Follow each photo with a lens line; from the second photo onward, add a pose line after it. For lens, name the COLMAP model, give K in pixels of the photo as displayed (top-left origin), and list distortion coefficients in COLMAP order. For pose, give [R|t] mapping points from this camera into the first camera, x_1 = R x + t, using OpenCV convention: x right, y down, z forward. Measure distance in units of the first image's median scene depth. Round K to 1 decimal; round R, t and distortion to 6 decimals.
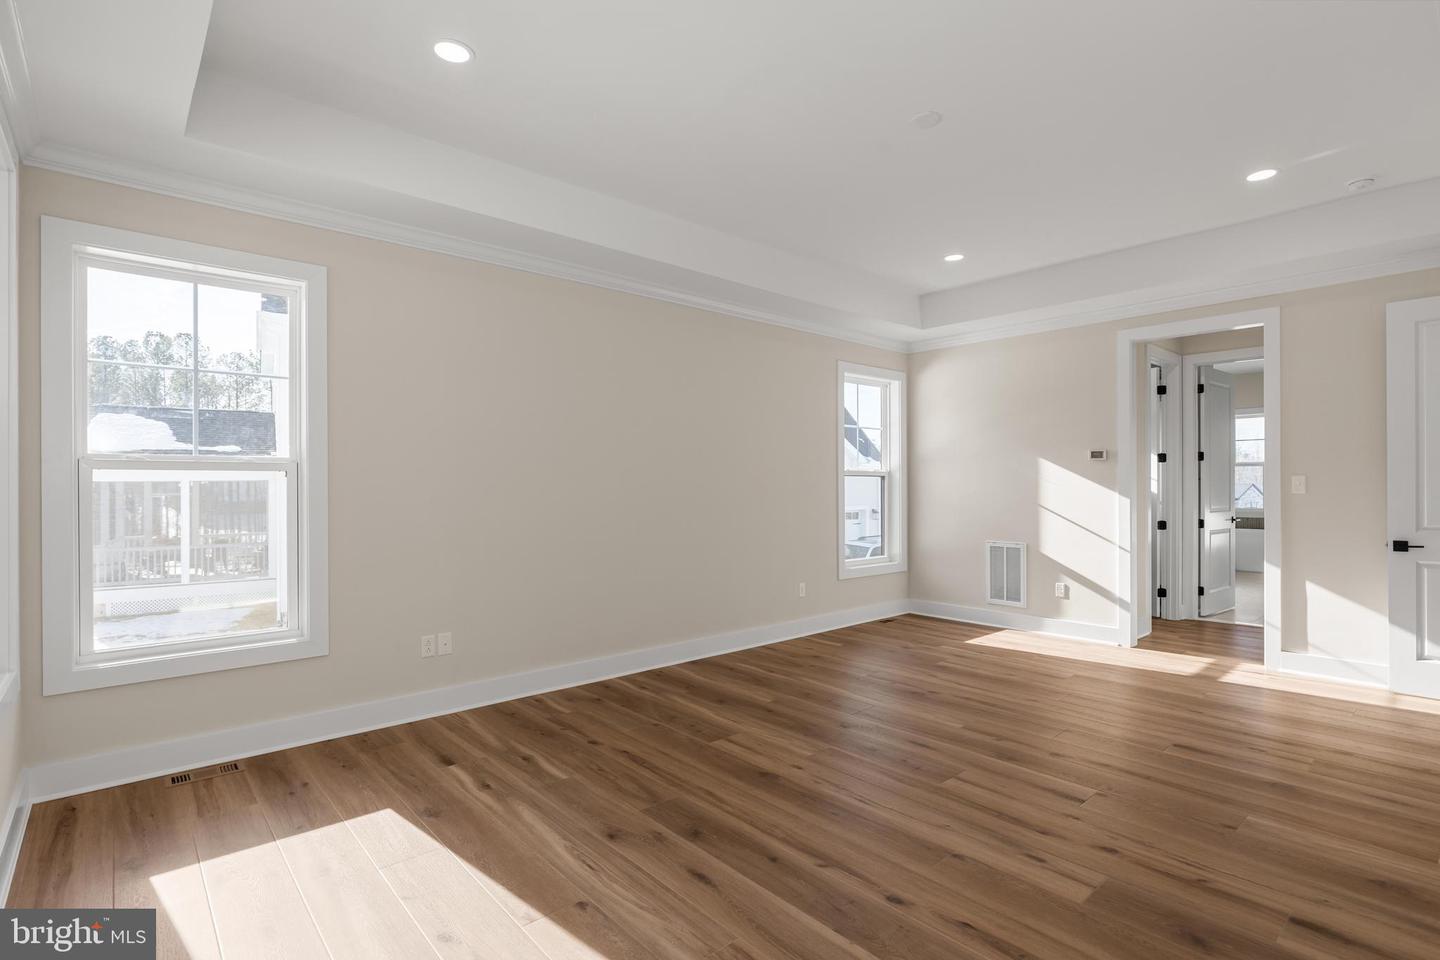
lens RADIAL K [[696.6, 0, 744.4], [0, 696.6, 485.7], [0, 0, 1]] dist [-0.004912, -0.001163]
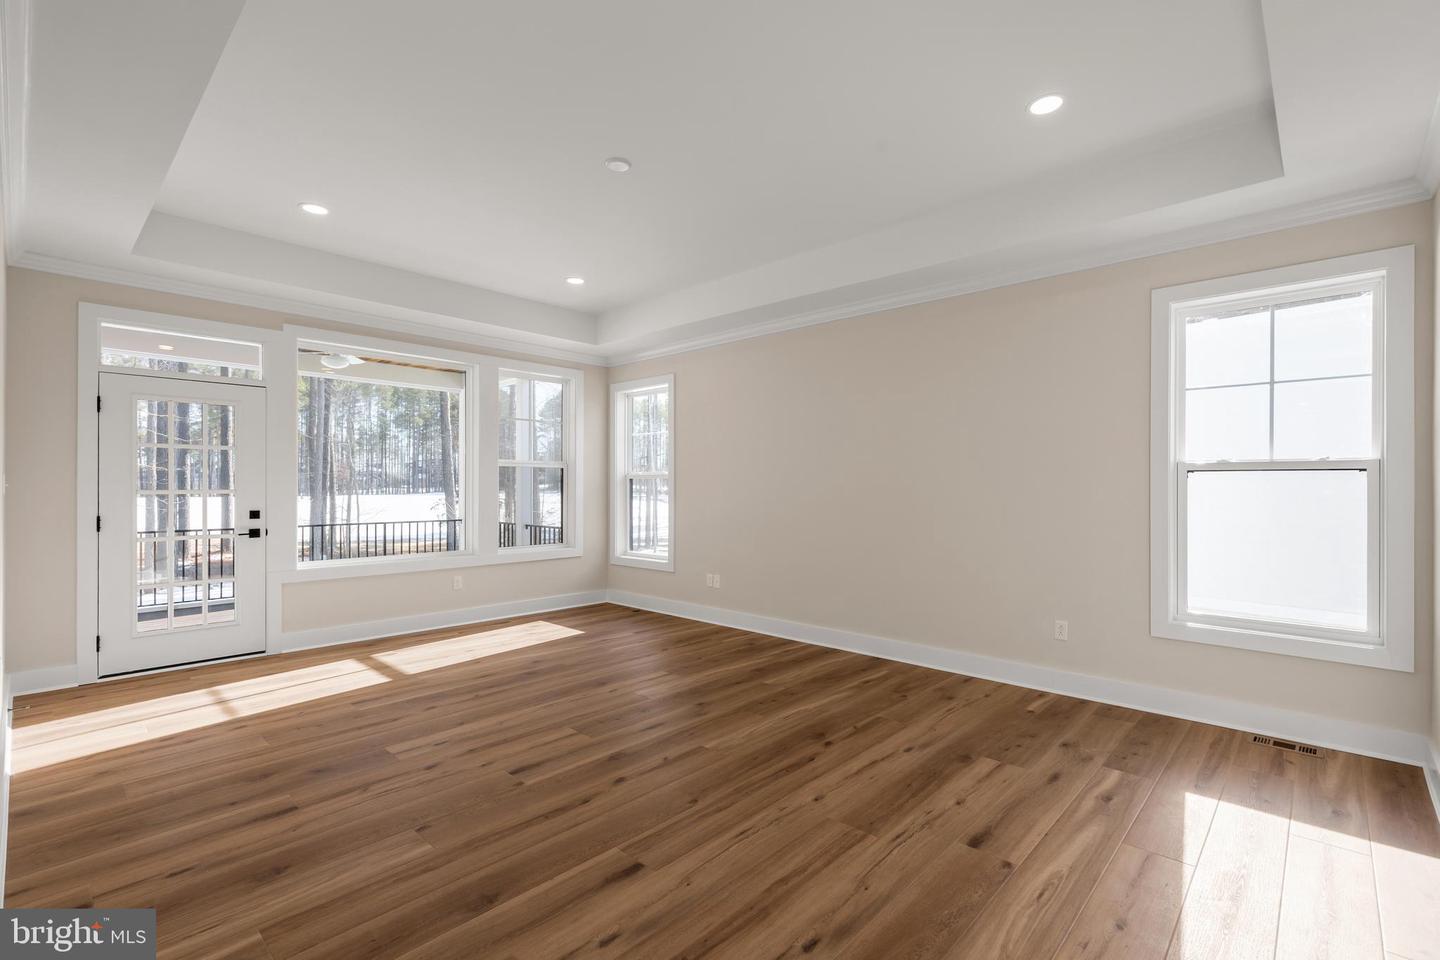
lens RADIAL K [[661.7, 0, 731.3], [0, 661.7, 481.0], [0, 0, 1]] dist [0.003194, 0.000028]
pose [[0.072424, -0.006814, -0.997351, 1.296571], [-0.001226, 0.999975, -0.006921, 0.000848], [0.997373, 0.001724, 0.072414, 1.058529]]
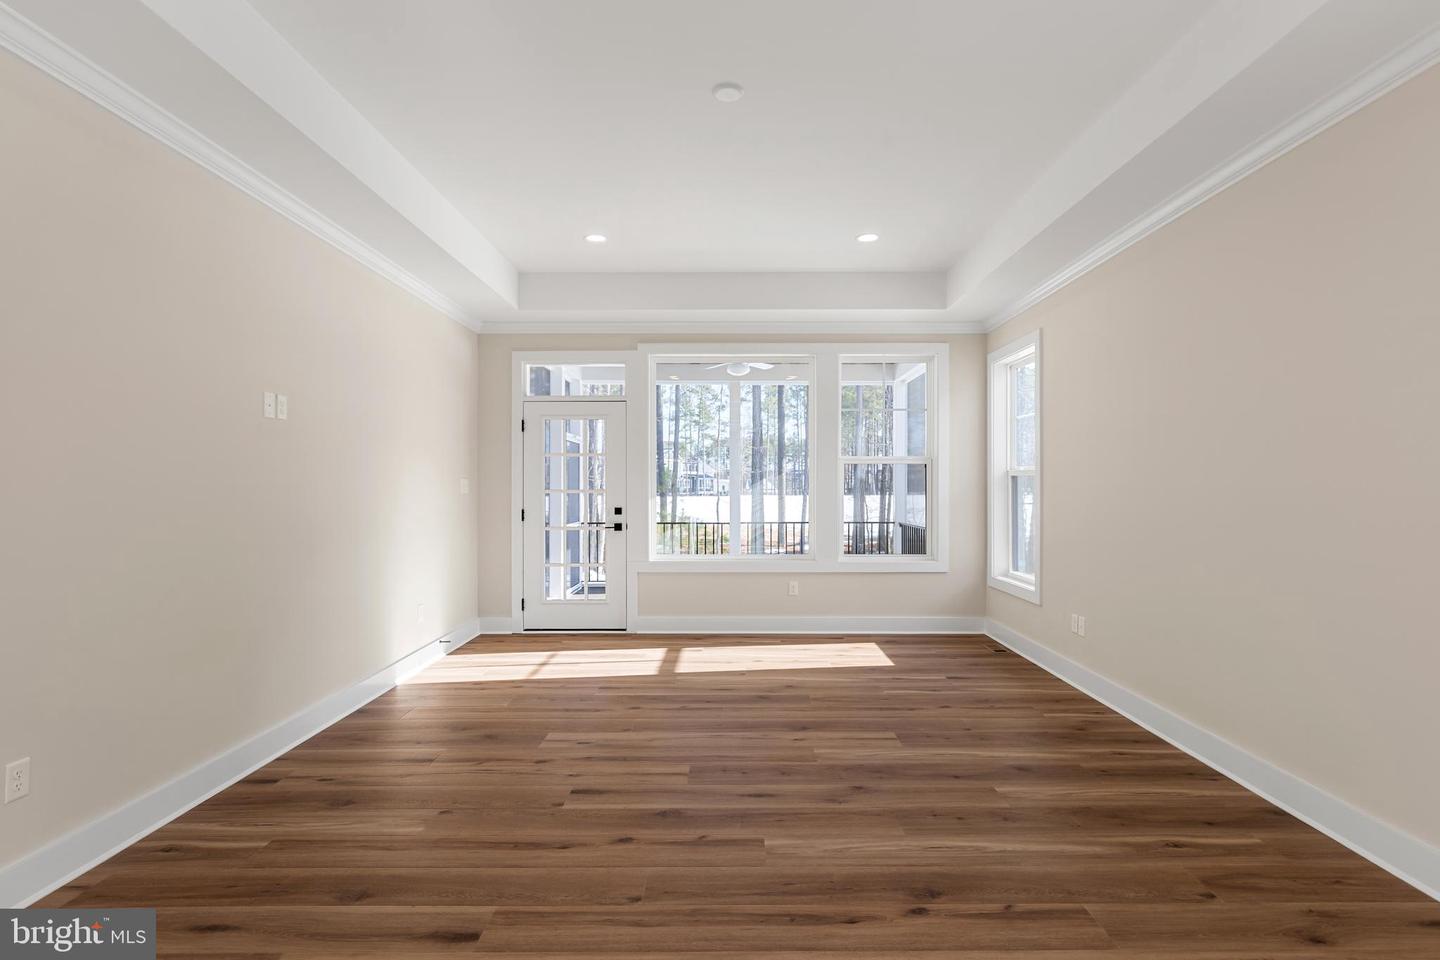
lens RADIAL K [[721.3, 0, 715.0], [0, 721.3, 483.8], [0, 0, 1]] dist [-0.004478, -0.000694]
pose [[-0.694243, 0.001195, -0.719739, 0.925257], [0.002781, 0.999996, -0.001022, -0.001348], [0.719735, -0.002711, -0.694244, 1.582510]]
